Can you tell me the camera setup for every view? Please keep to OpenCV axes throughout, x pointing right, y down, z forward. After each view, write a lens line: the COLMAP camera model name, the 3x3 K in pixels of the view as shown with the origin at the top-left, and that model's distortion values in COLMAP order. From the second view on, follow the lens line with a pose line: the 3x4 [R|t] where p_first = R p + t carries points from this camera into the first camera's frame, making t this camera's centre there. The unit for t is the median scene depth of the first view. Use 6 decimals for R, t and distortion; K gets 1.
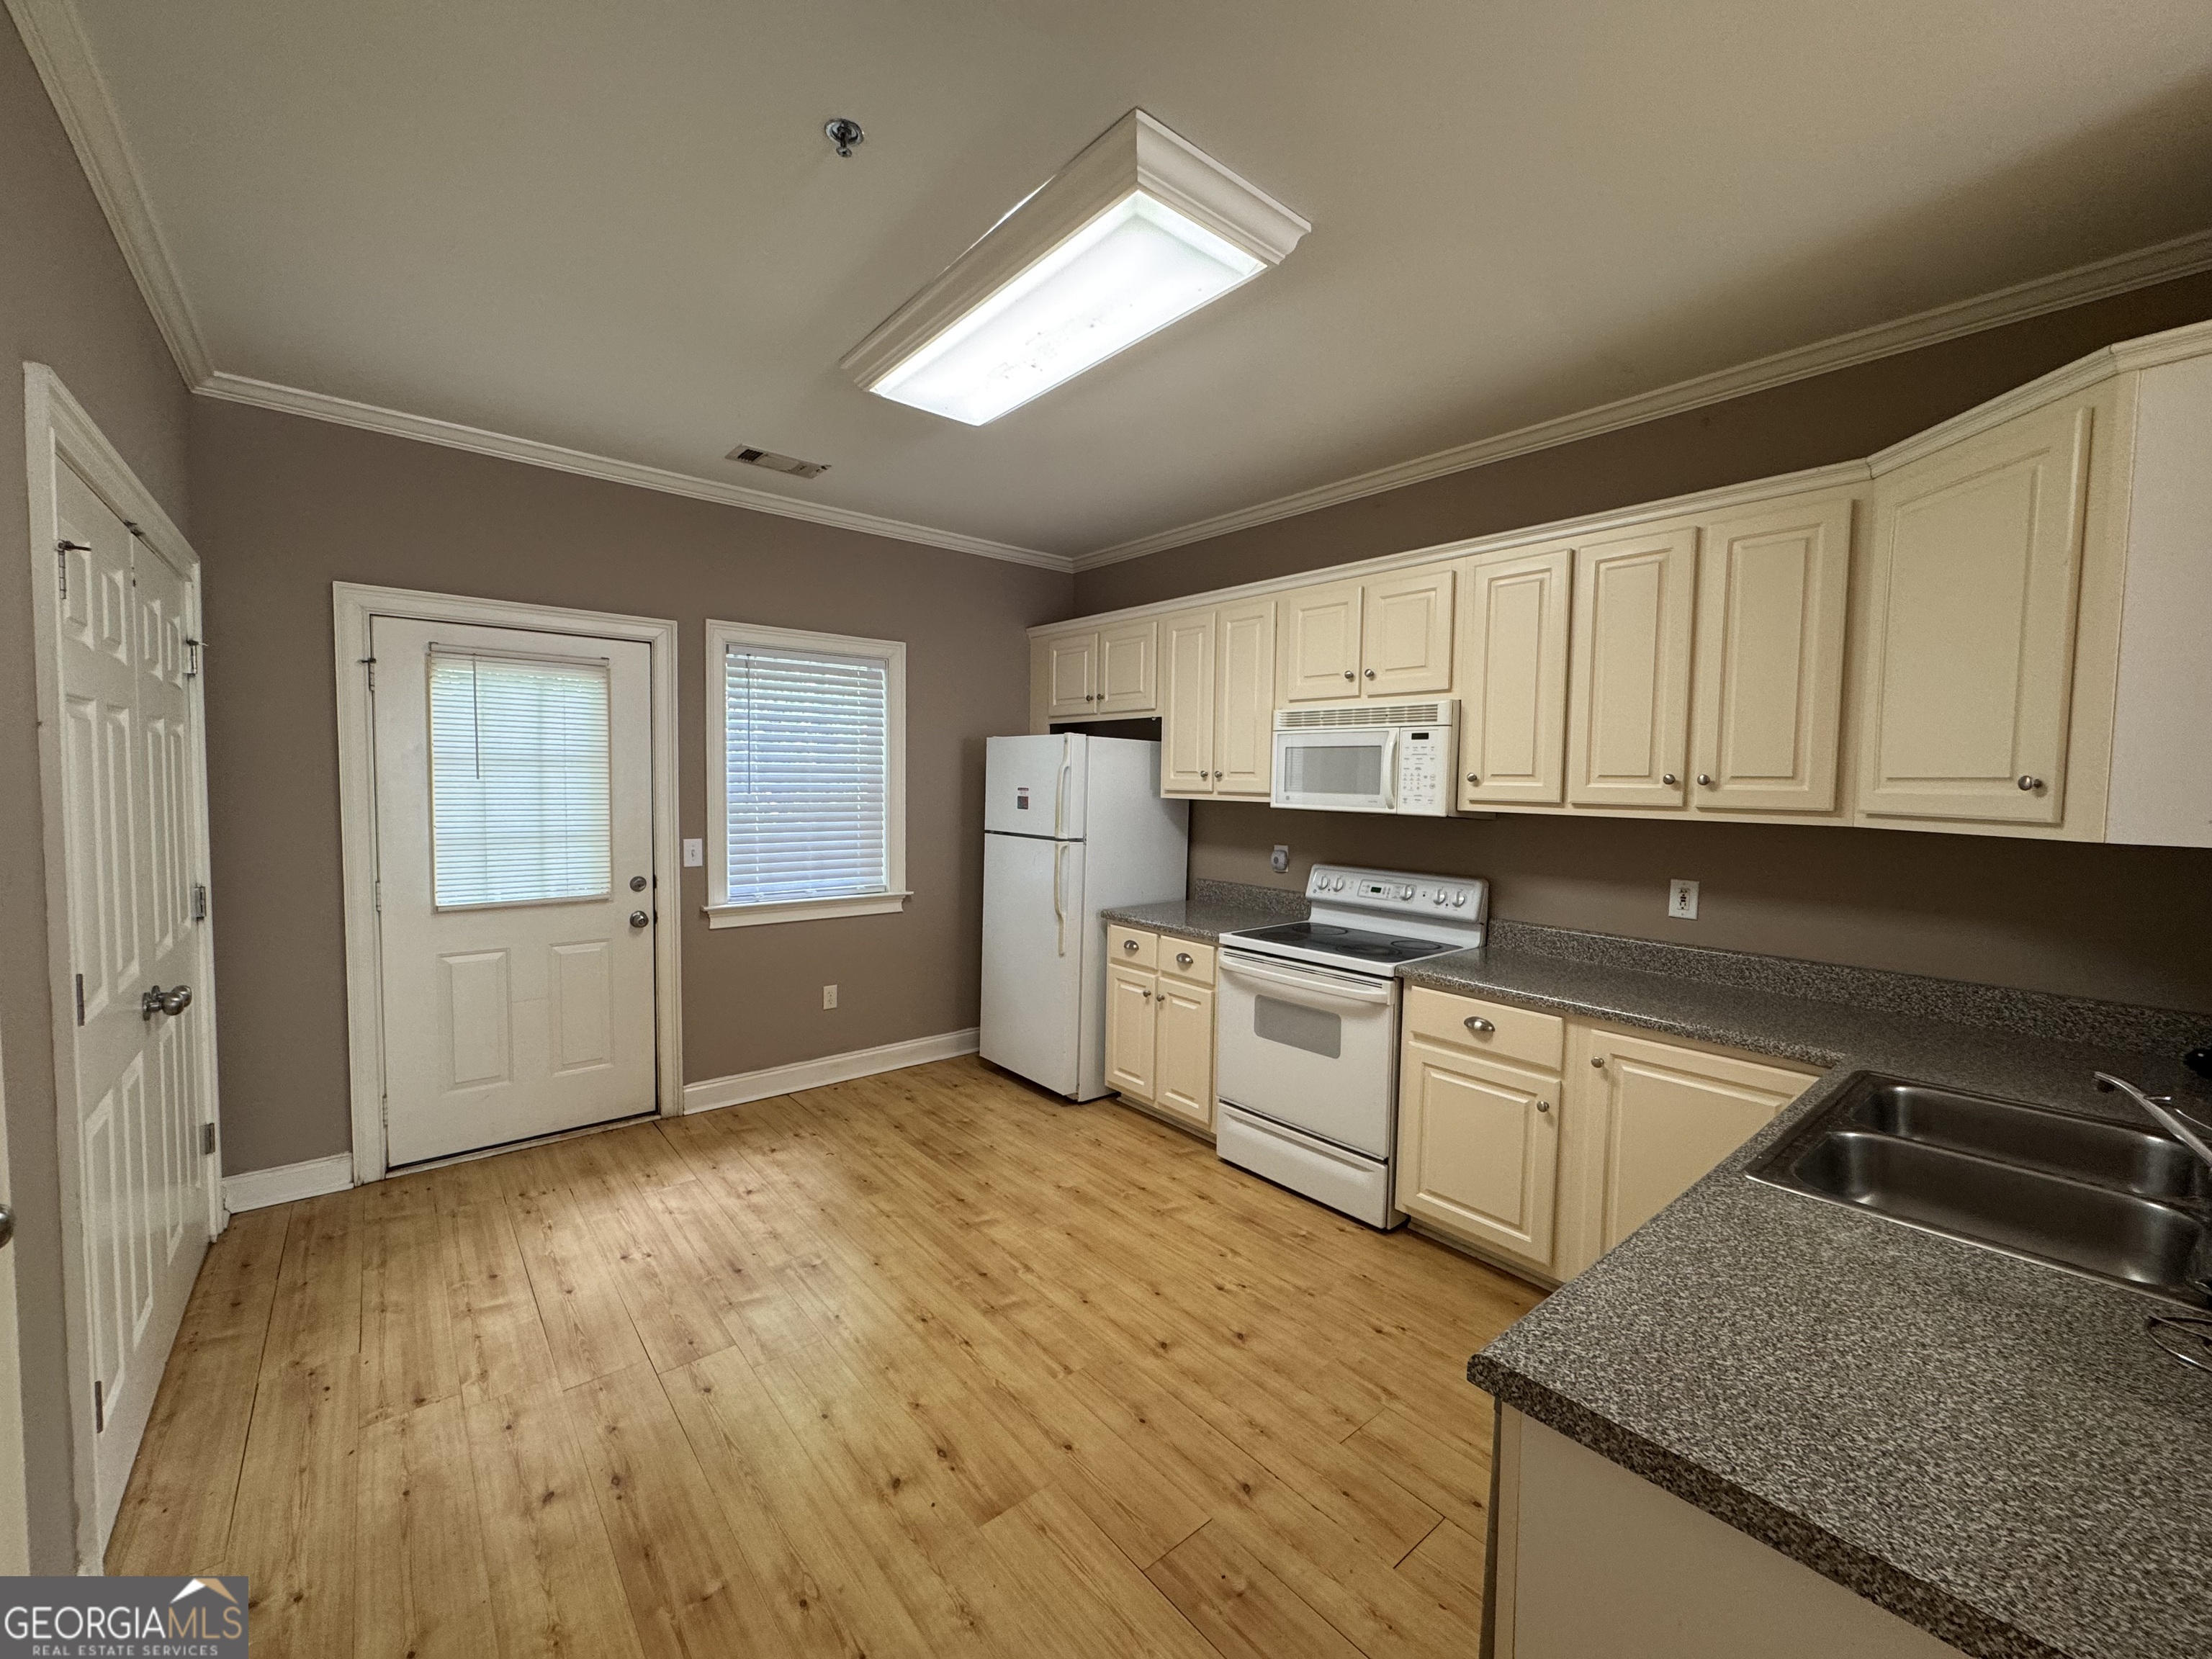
lens RADIAL K [[881.8, 0, 1110.6], [0, 881.8, 829.5], [0, 0, 1]] dist [-0.004982, 0.000250]
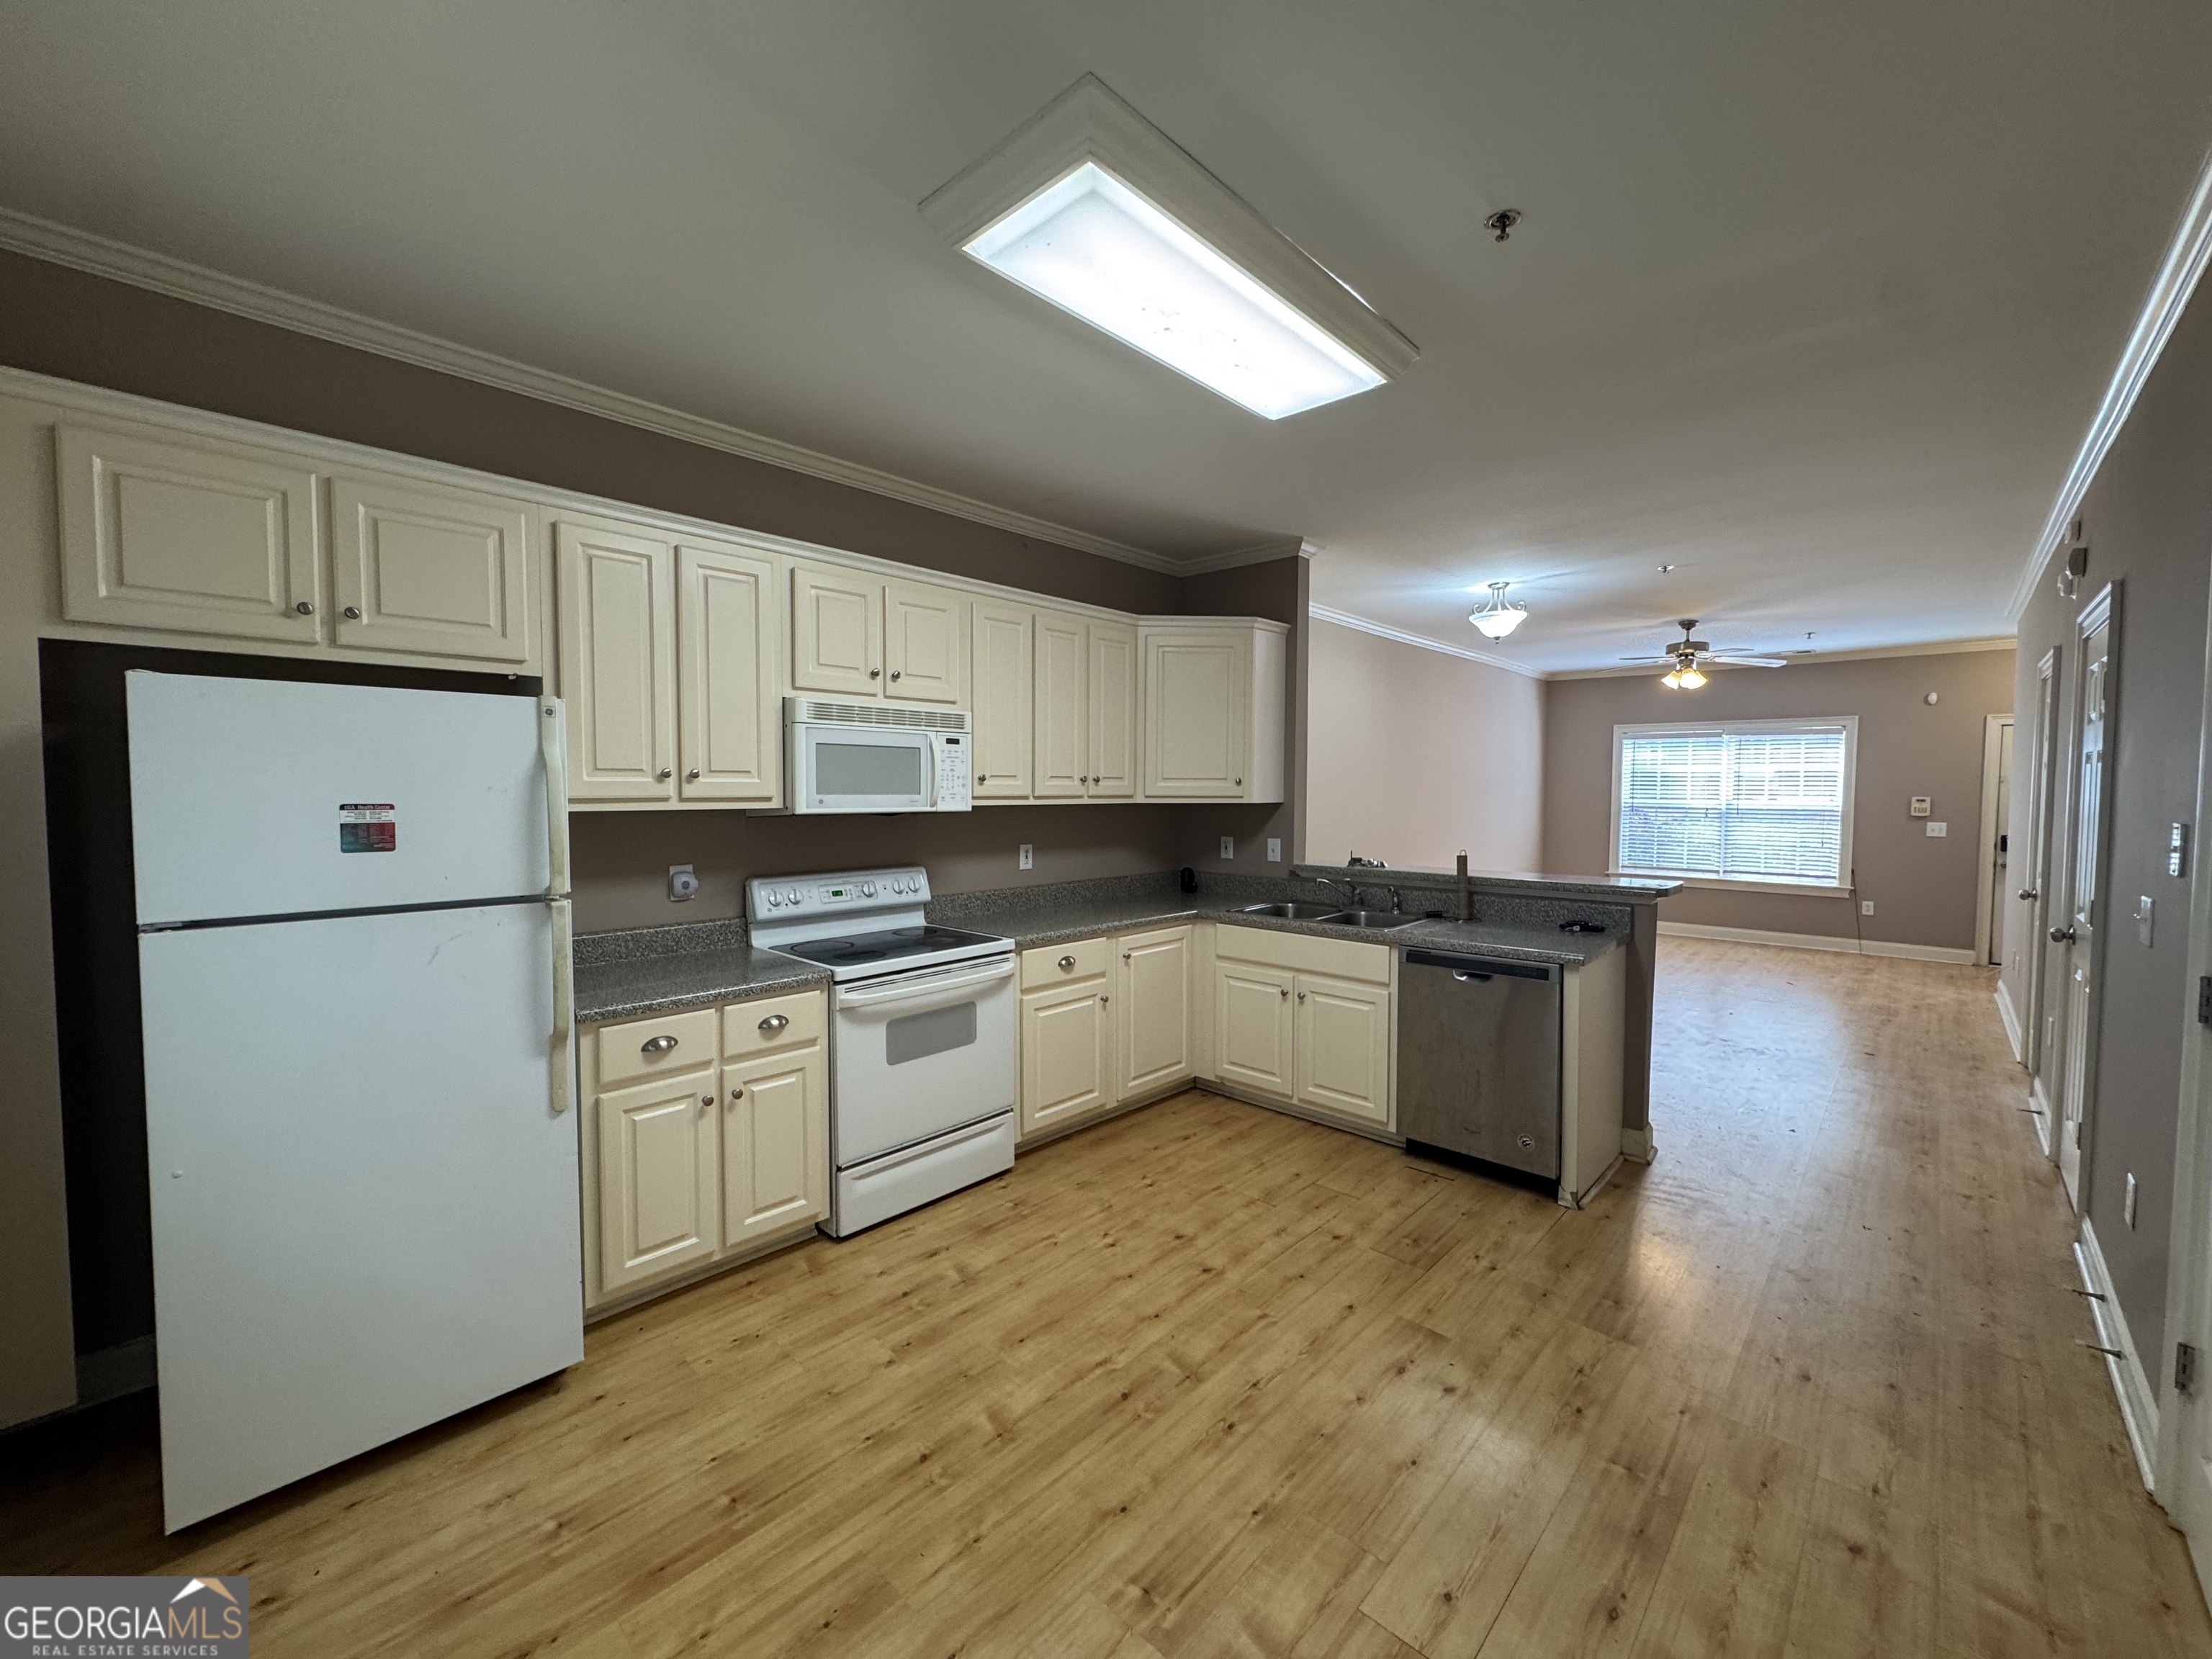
lens RADIAL K [[881.8, 0, 1102.1], [0, 881.8, 830.1], [0, 0, 1]] dist [-0.004982, 0.000250]
pose [[-0.109976, -0.067058, 0.991670, -0.775551], [0.052213, 0.995954, 0.073138, -0.063808], [-0.992562, 0.059822, -0.106030, 0.915369]]
